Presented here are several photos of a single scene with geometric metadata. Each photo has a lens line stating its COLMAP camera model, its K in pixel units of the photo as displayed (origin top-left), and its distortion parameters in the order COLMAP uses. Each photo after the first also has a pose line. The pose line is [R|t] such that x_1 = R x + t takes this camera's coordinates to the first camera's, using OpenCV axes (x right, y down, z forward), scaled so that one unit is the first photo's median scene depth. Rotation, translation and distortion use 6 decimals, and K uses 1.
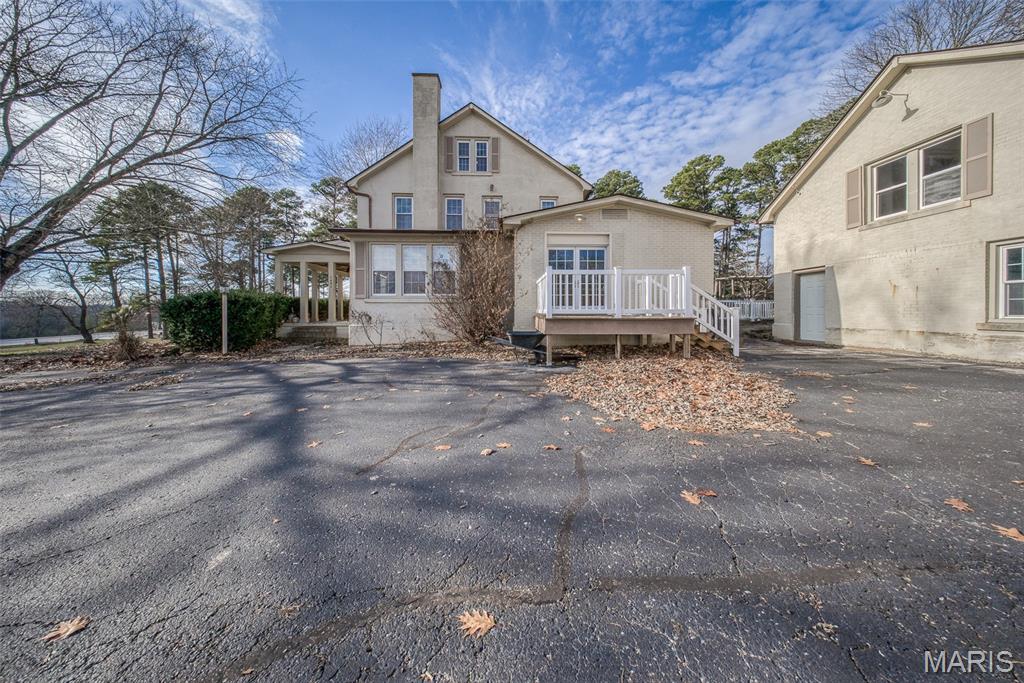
lens RADIAL K [[301.6, 0, 516.9], [0, 301.6, 307.7], [0, 0, 1]] dist [-0.000149, -0.001341]
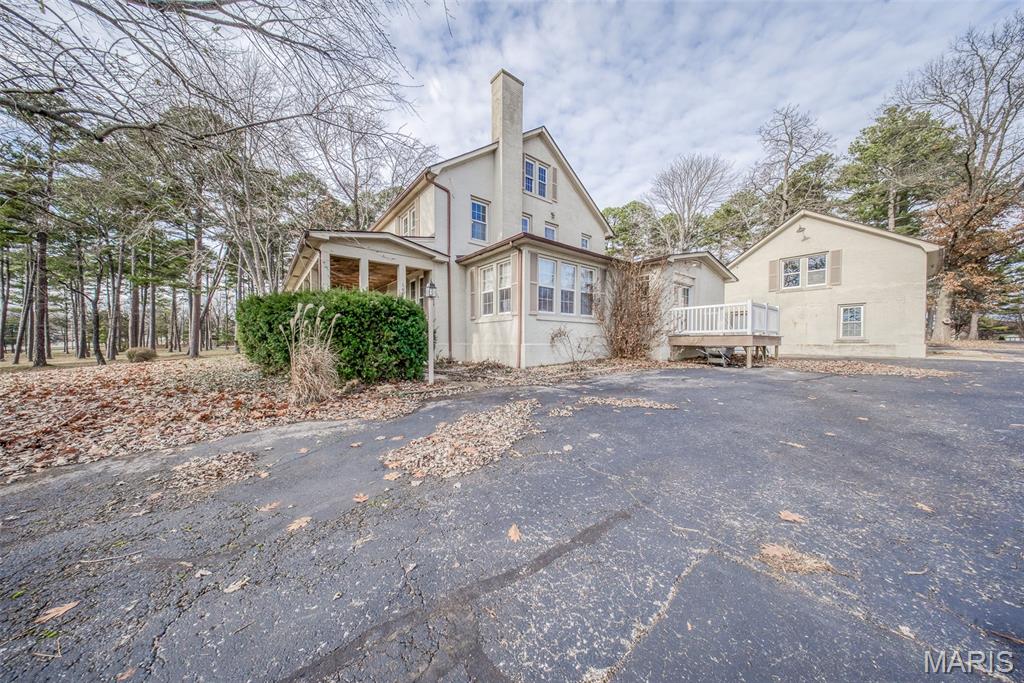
lens RADIAL K [[315.6, 0, 508.2], [0, 315.6, 347.4], [0, 0, 1]] dist [-0.002030, -0.000046]
pose [[0.823829, -0.003656, 0.566827, -1.485819], [-0.007059, 0.999836, 0.016708, 0.069191], [-0.566795, -0.017765, 0.823668, 0.335175]]
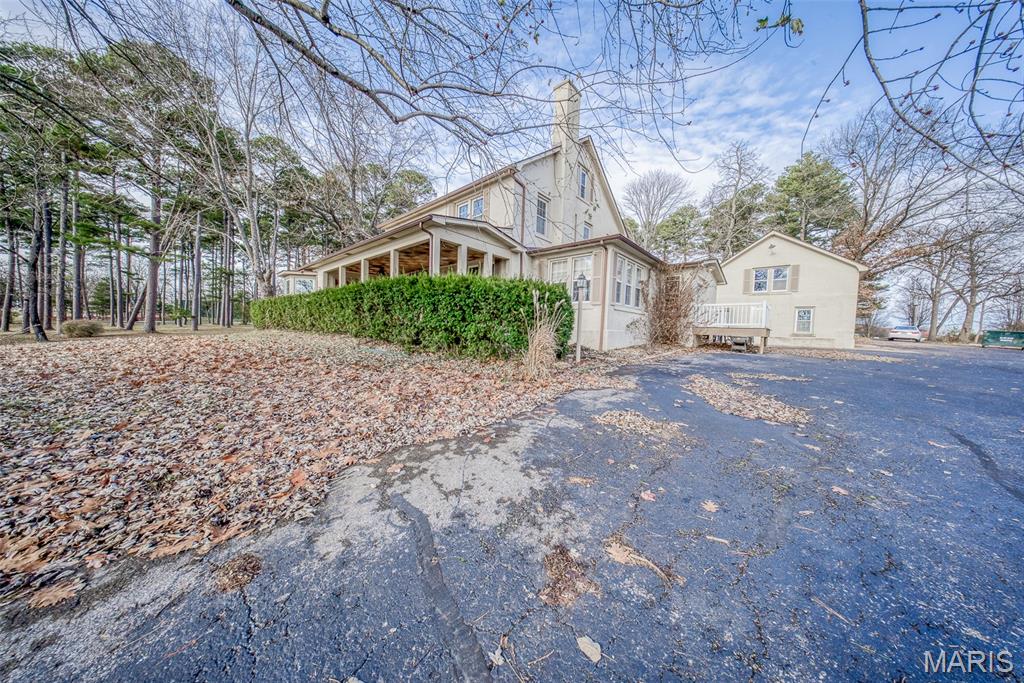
lens RADIAL K [[301.6, 0, 512.9], [0, 301.6, 339.8], [0, 0, 1]] dist [-0.000149, -0.001341]
pose [[0.709370, 0.002297, 0.704833, -2.003161], [-0.038616, 0.998619, 0.035610, 0.087924], [-0.703778, -0.052478, 0.708479, 0.644621]]
